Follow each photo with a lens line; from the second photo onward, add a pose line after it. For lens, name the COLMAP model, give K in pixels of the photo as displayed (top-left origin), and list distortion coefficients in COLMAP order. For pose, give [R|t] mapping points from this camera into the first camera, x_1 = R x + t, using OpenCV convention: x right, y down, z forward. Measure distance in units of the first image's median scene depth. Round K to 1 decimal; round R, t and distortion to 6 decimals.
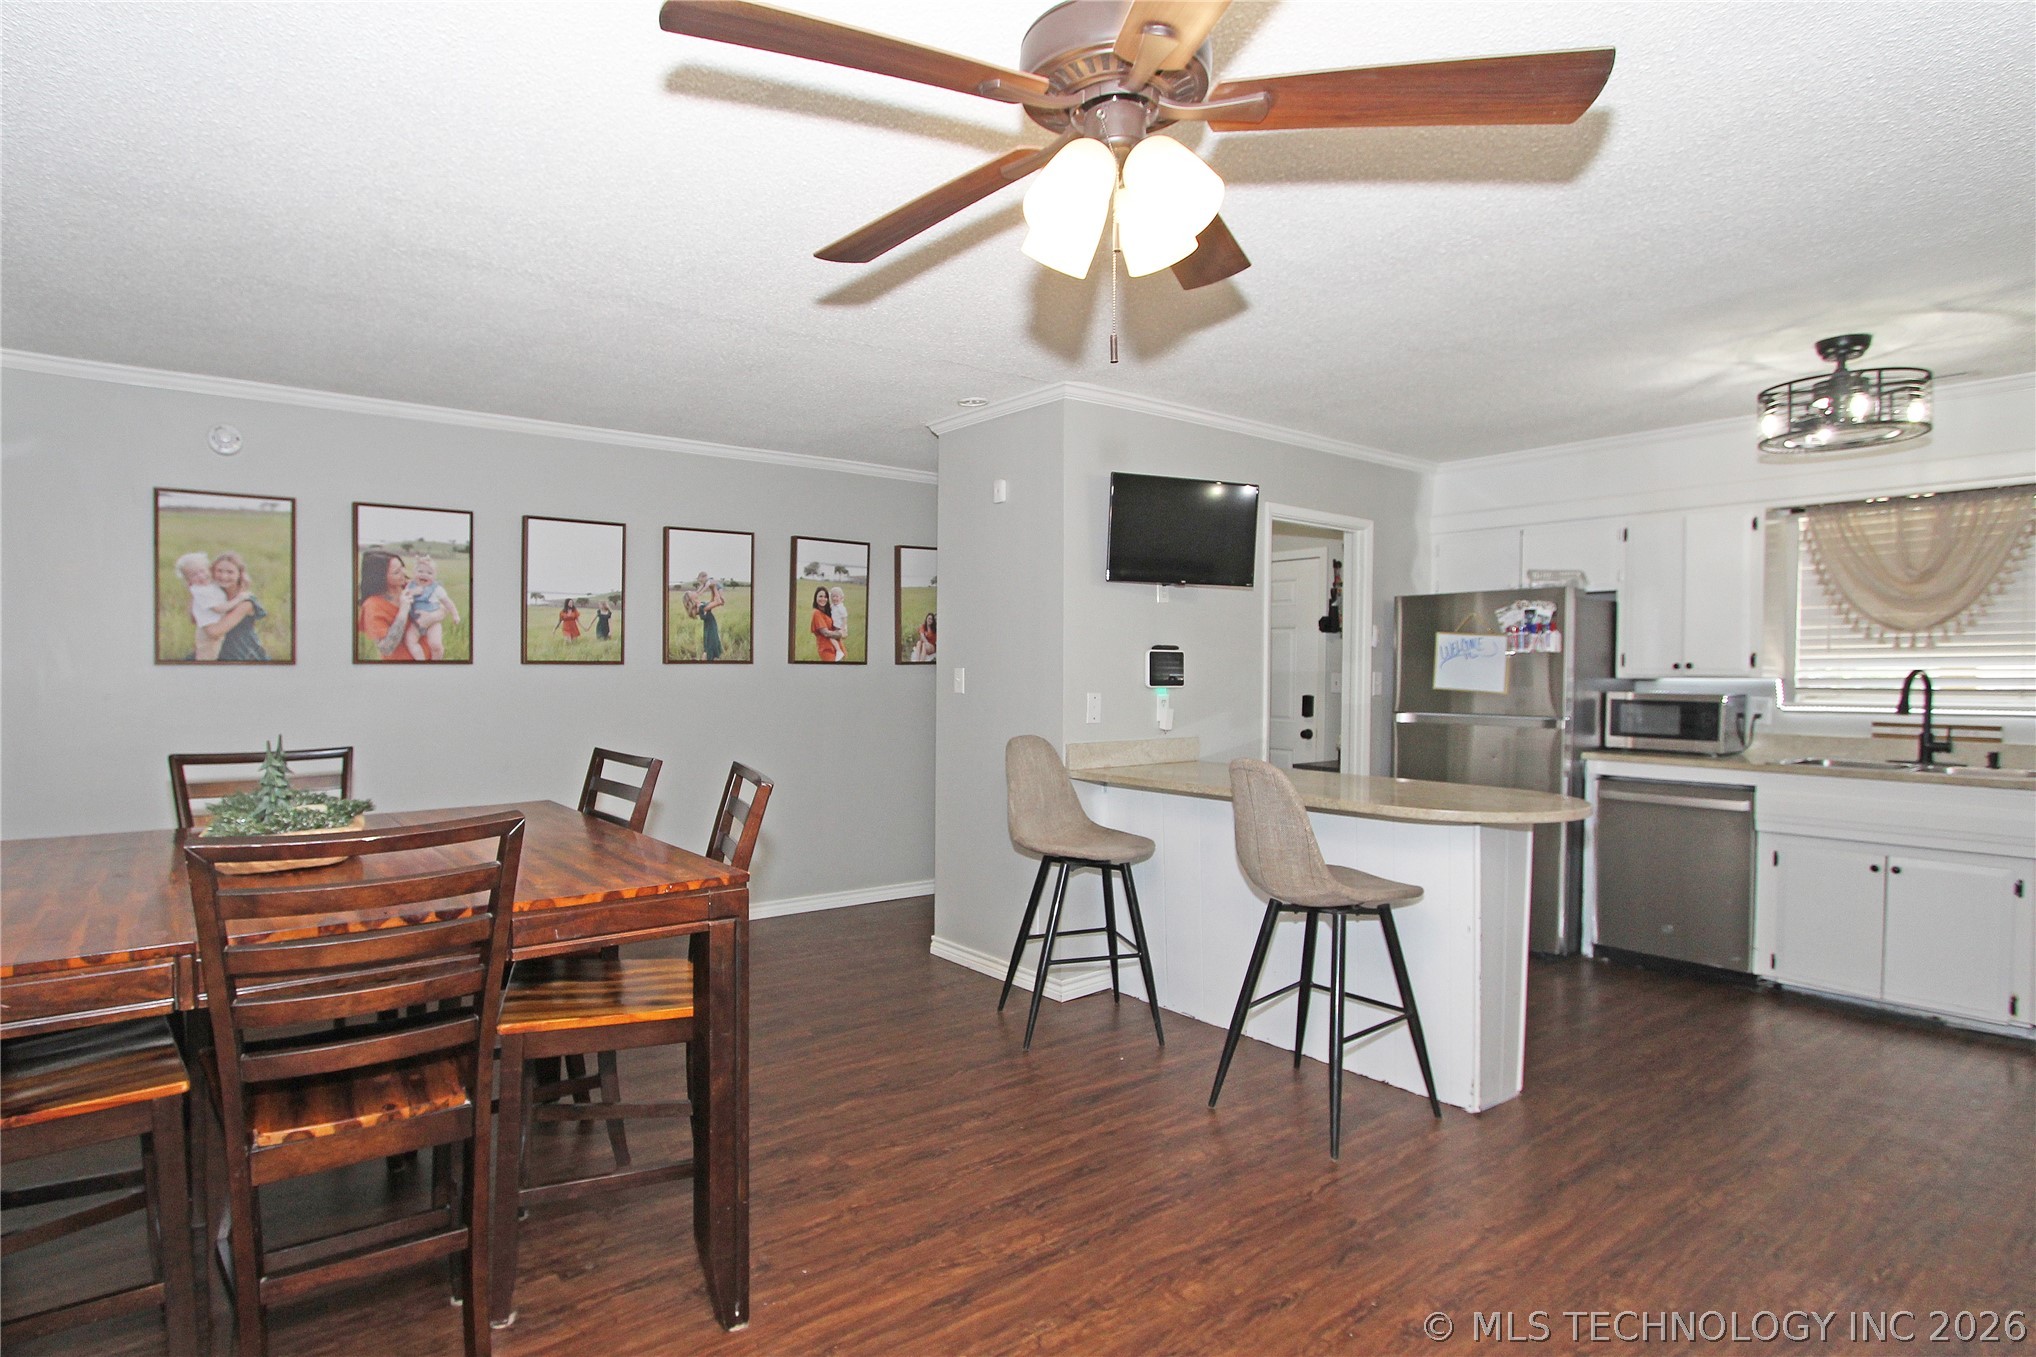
lens RADIAL K [[1123.2, 0, 965.0], [0, 1123.2, 703.2], [0, 0, 1]] dist [-0.004911, -0.000169]
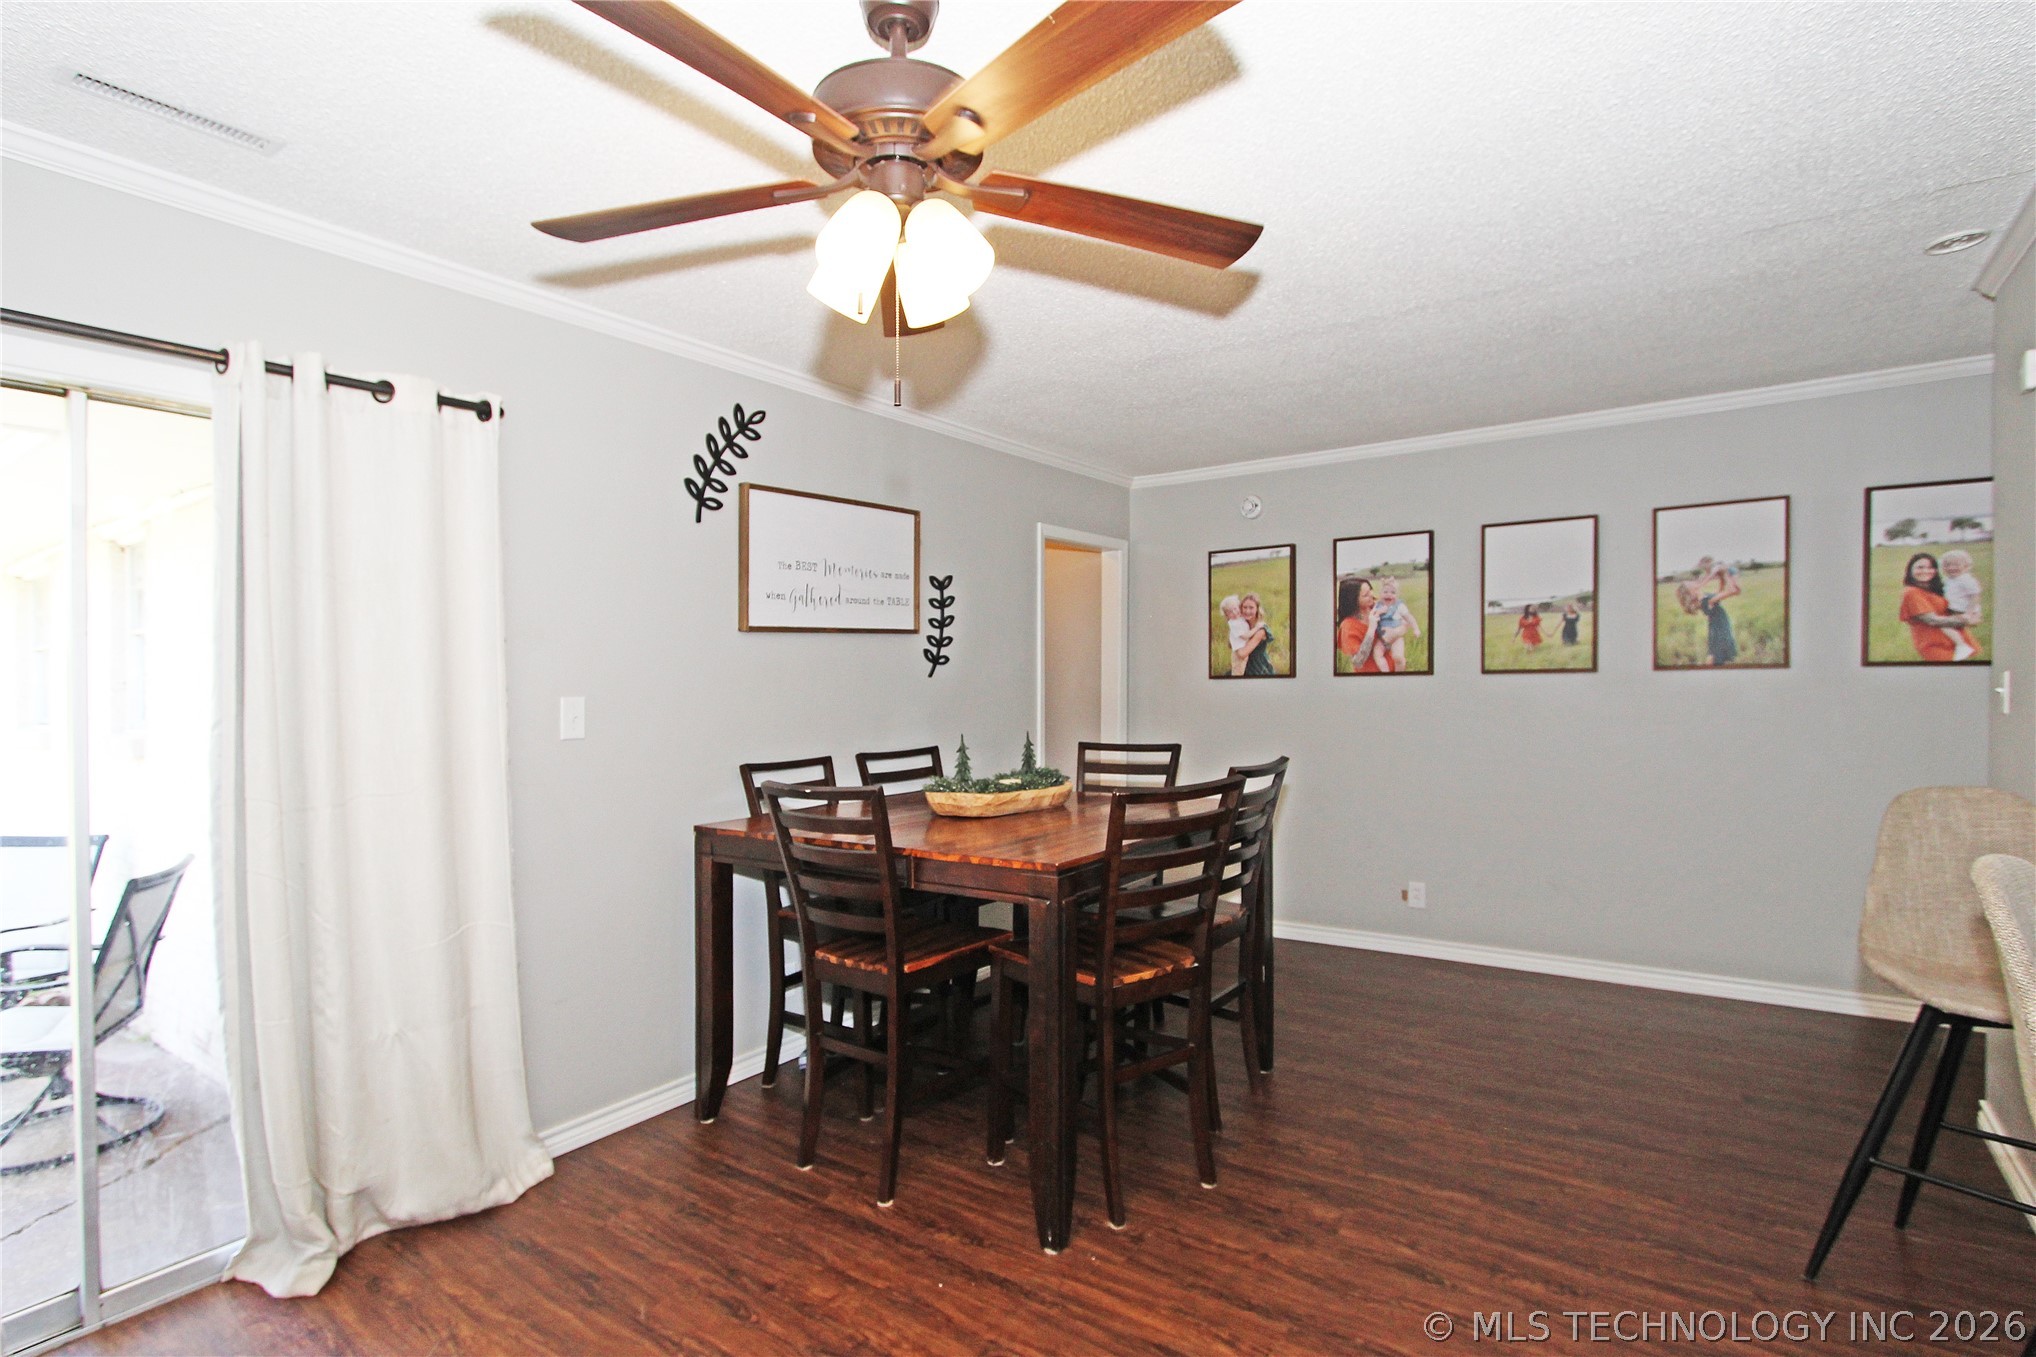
lens RADIAL K [[1073.9, 0, 955.6], [0, 1073.9, 698.8], [0, 0, 1]] dist [0.054766, -0.015418]
pose [[0.272782, 0.011957, -0.962002, 0.434952], [-0.013177, 0.999875, 0.008691, -0.015513], [0.961986, 0.010305, 0.272906, 0.300176]]
